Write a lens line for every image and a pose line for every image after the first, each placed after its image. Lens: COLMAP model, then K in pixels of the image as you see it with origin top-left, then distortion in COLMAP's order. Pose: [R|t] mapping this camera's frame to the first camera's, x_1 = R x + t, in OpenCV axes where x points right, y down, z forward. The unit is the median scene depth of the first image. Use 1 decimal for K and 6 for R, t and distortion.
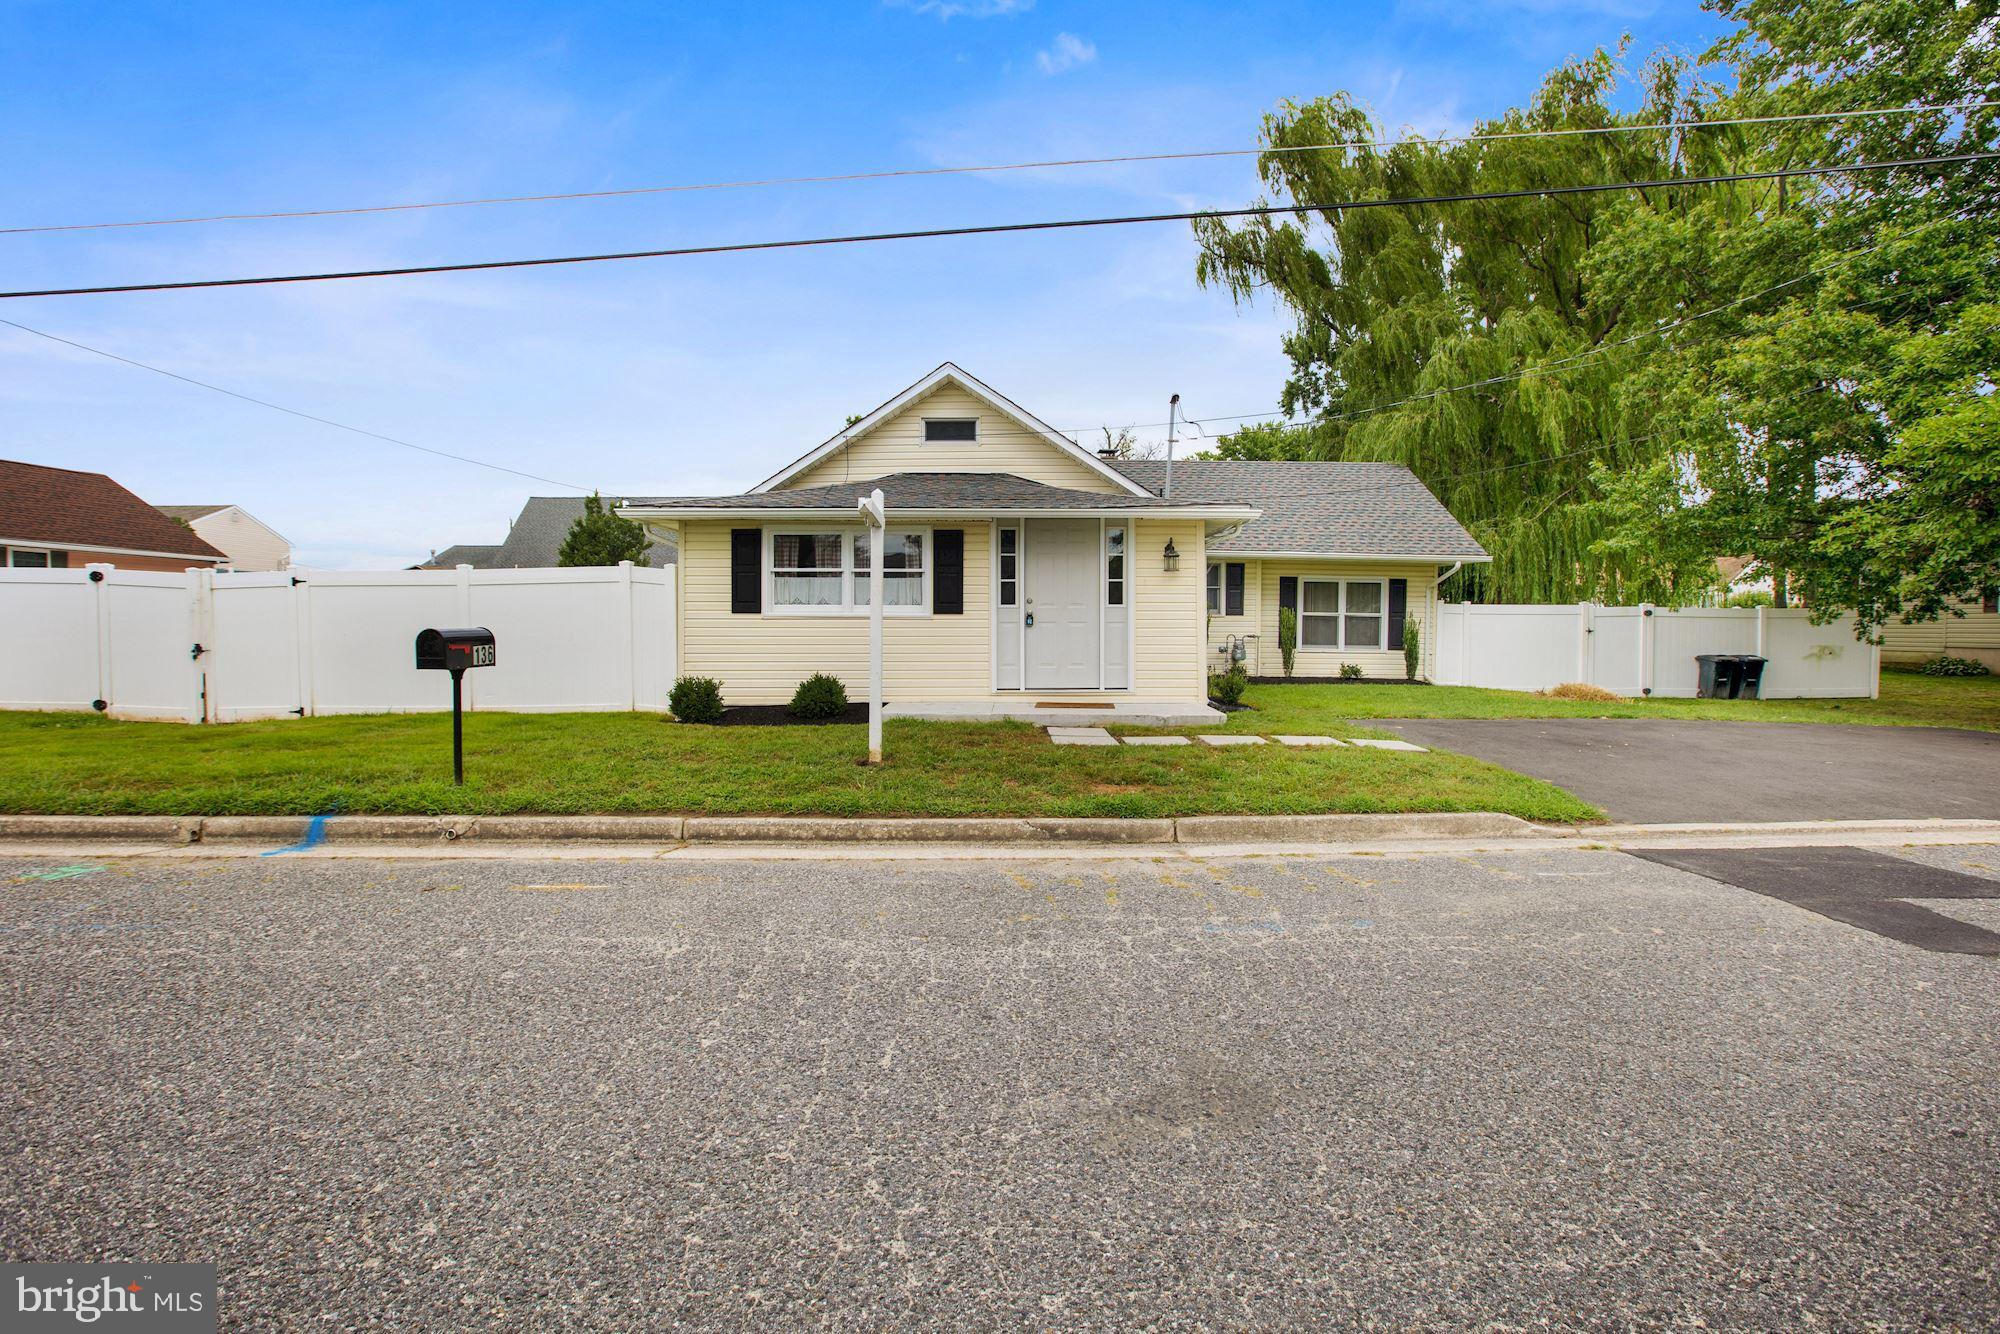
lens RADIAL K [[923.6, 0, 1003.4], [0, 923.6, 657.8], [0, 0, 1]] dist [-0.057479, 0.023070]
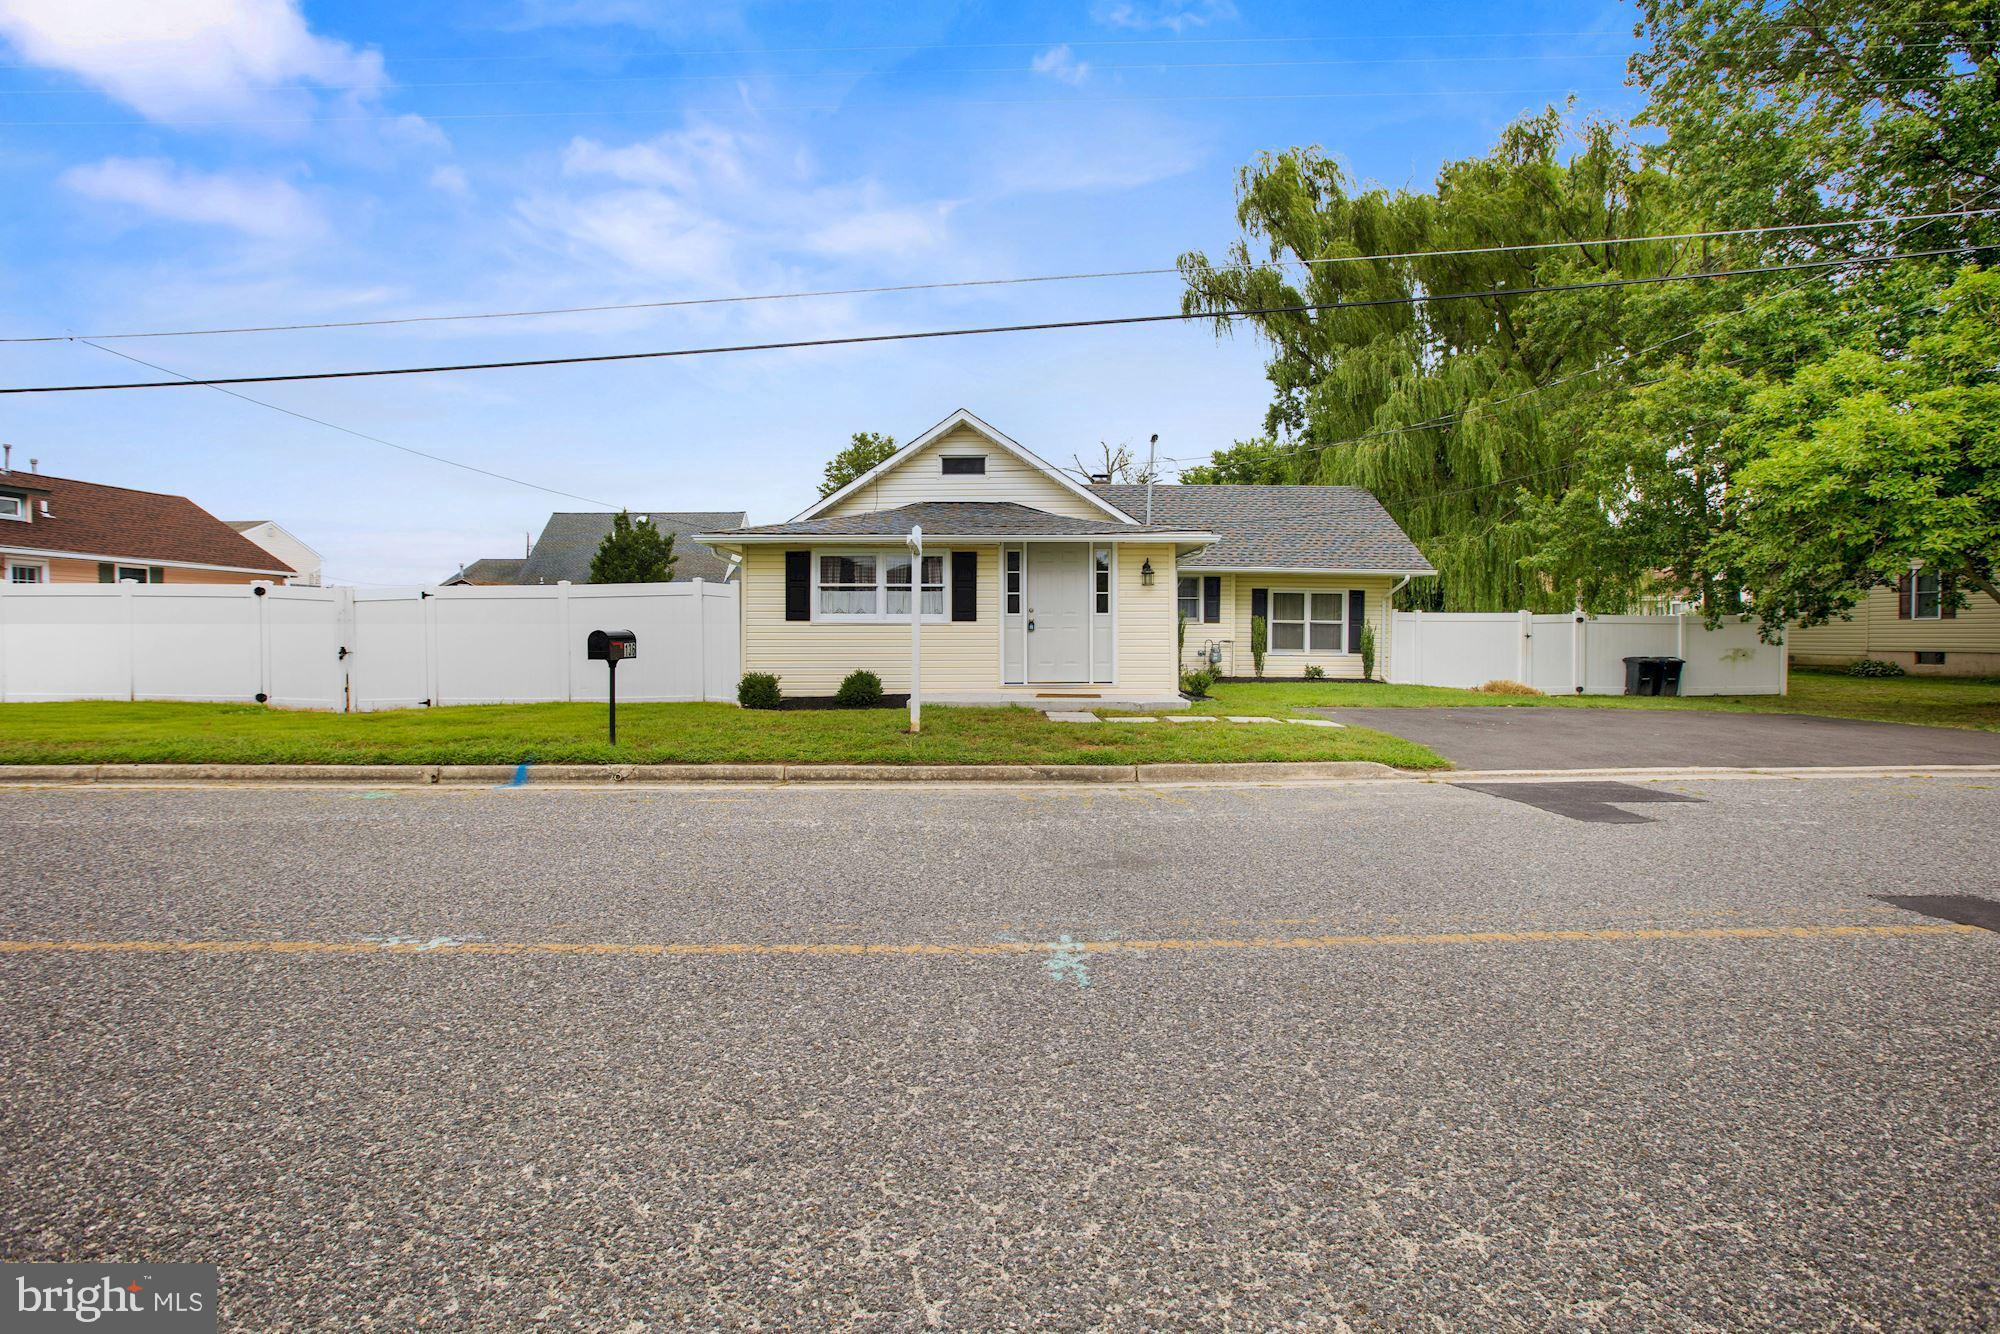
lens RADIAL K [[923.6, 0, 1003.4], [0, 923.6, 657.8], [0, 0, 1]] dist [-0.057479, 0.023070]
pose [[0.999998, -0.002116, -0.000644, -0.007492], [0.002109, 0.999935, -0.011199, 0.014322], [0.000667, 0.011198, 0.999937, -0.210492]]
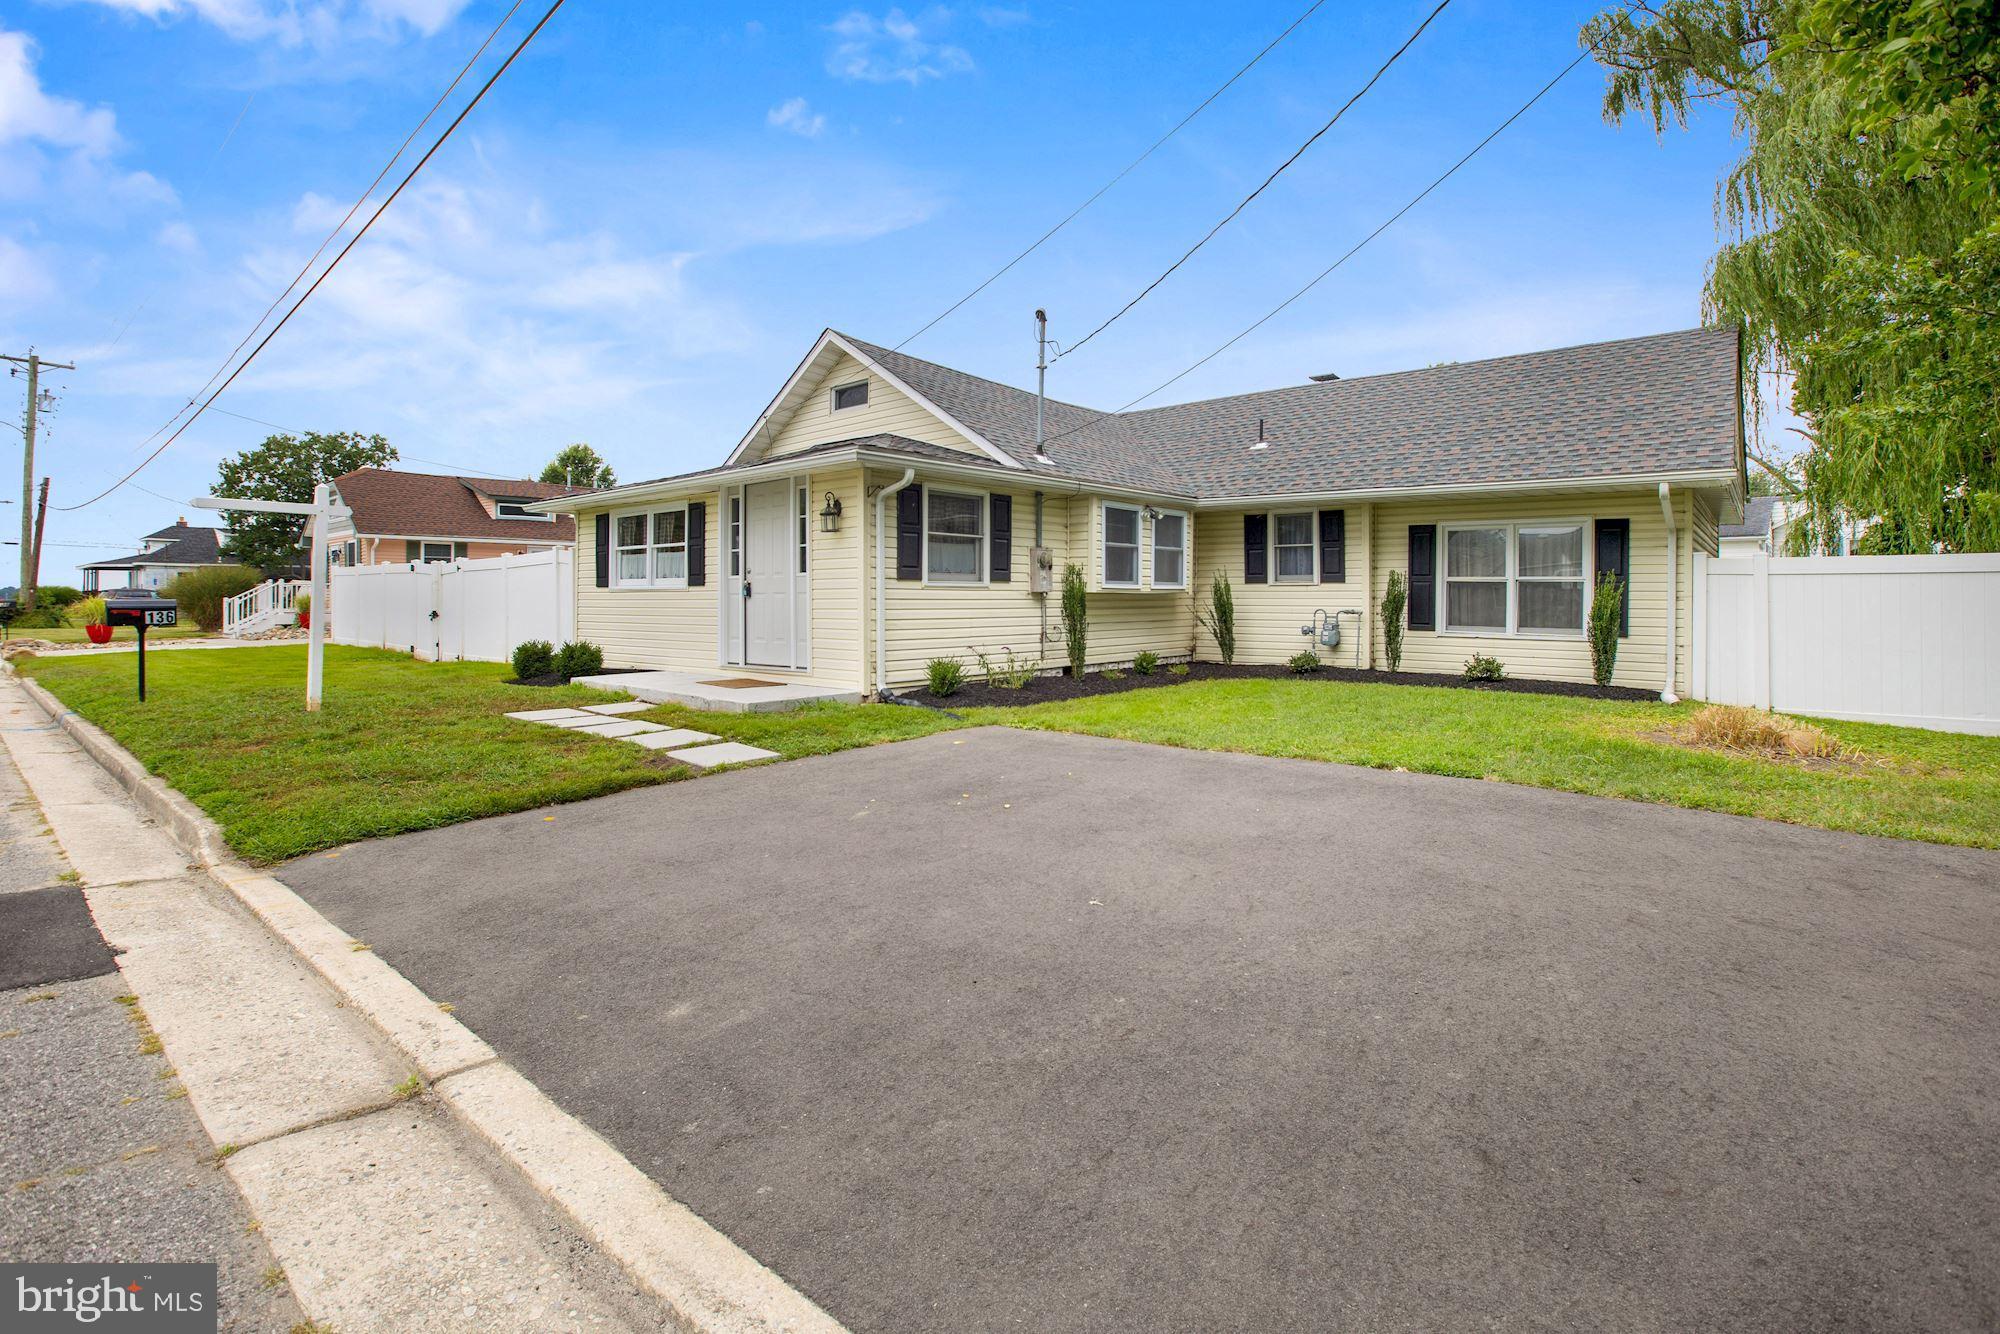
lens RADIAL K [[942.3, 0, 1009.0], [0, 942.3, 623.1], [0, 0, 1]] dist [-0.003005, 0.000292]
pose [[0.738267, 0.014643, -0.674350, 0.885055], [-0.022133, 0.999752, -0.002521, -0.011583], [0.674146, 0.016787, 0.738408, 0.461695]]
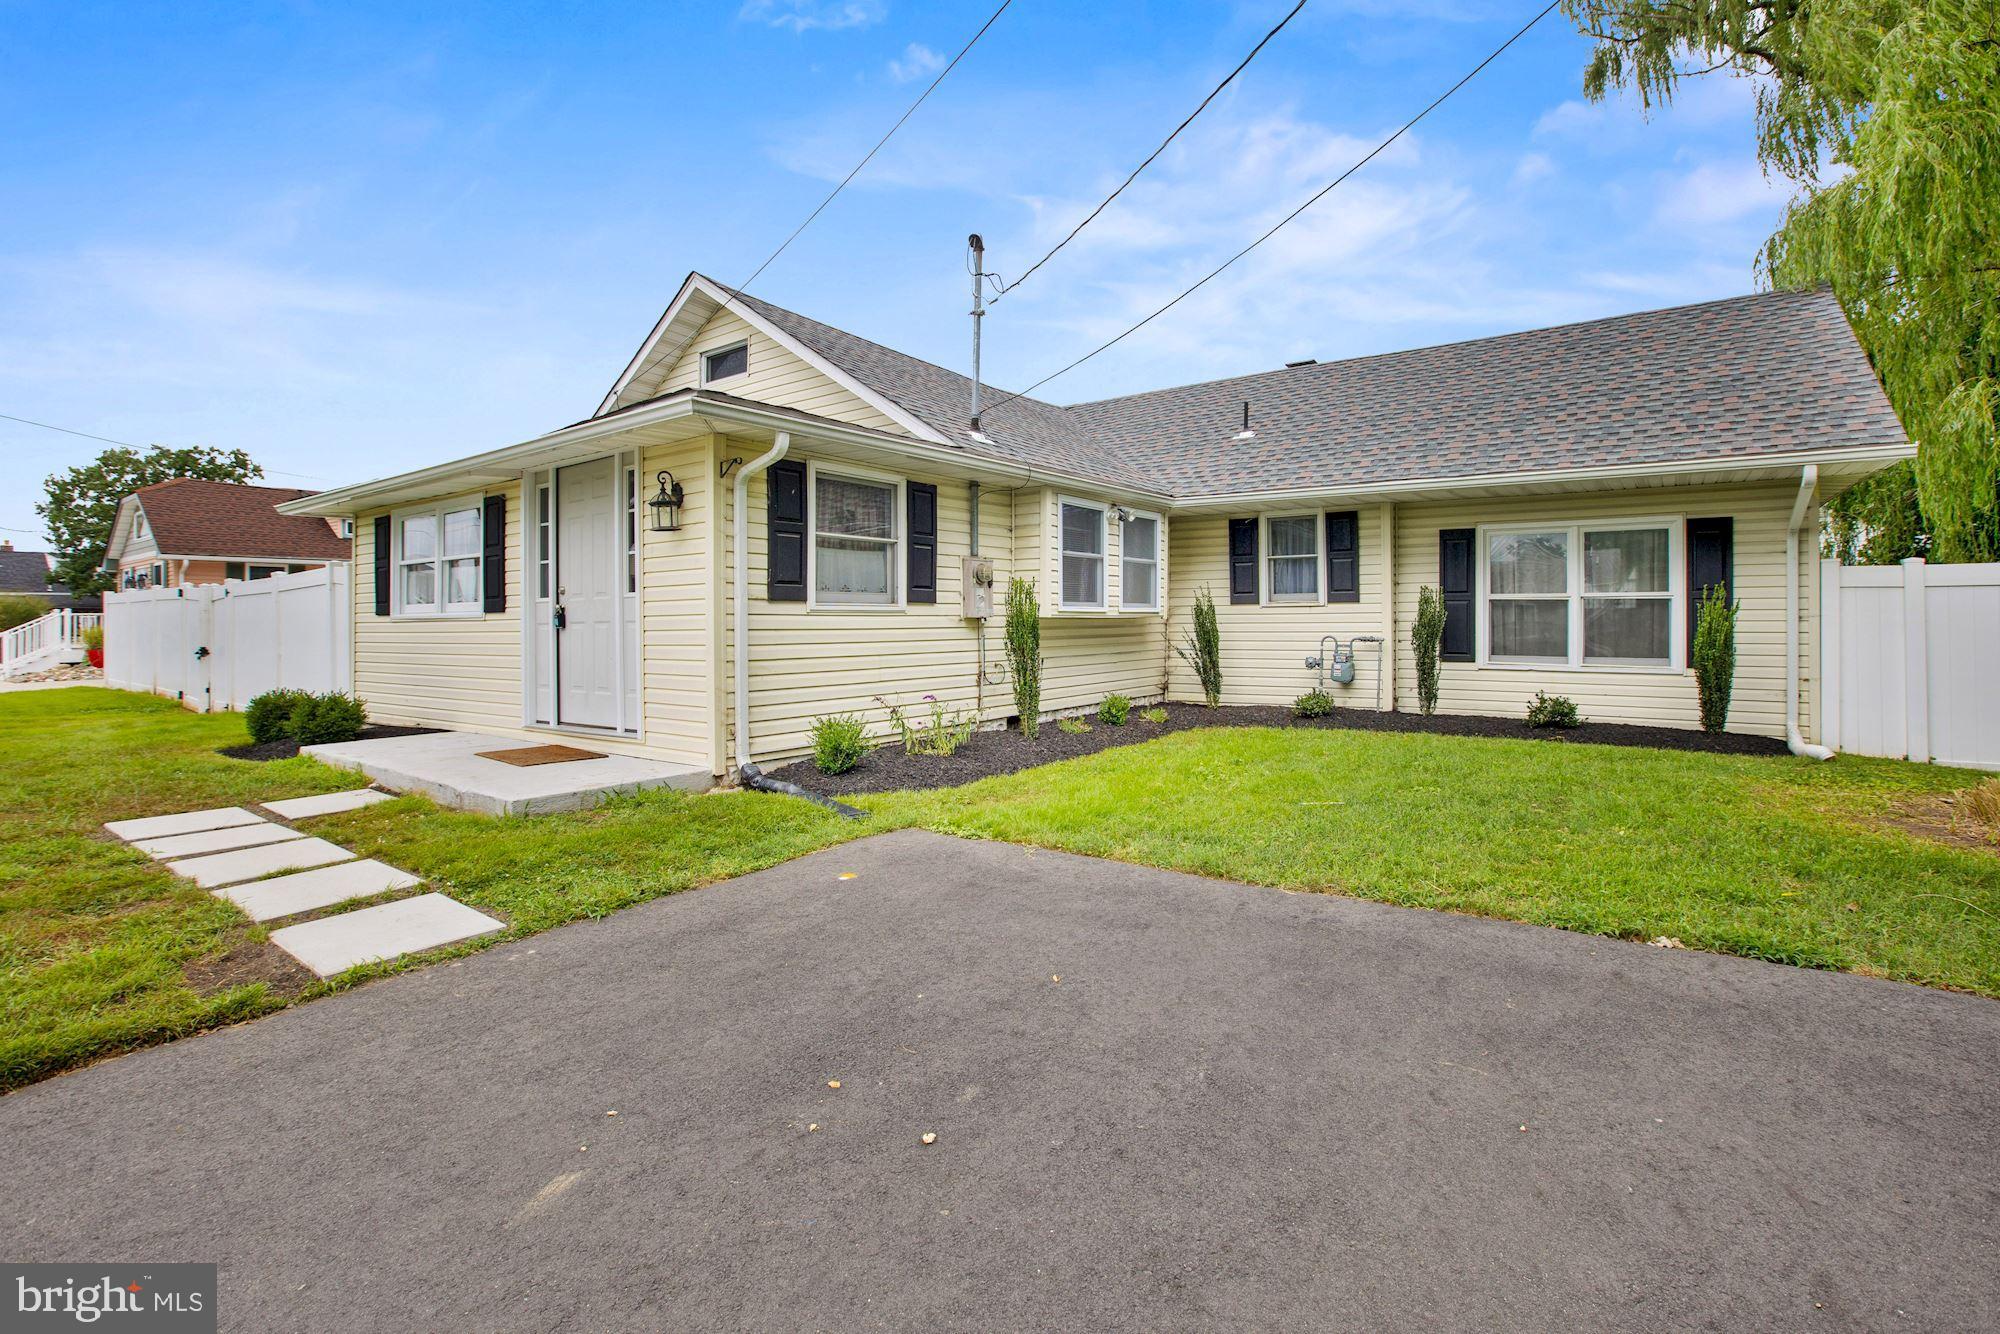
lens RADIAL K [[950.2, 0, 1025.2], [0, 950.2, 605.1], [0, 0, 1]] dist [-0.036533, 0.000464]
pose [[0.797562, -0.021514, -0.602853, 0.708106], [-0.010595, 0.998710, -0.049657, -0.021263], [0.603144, 0.045991, 0.796305, 0.657986]]
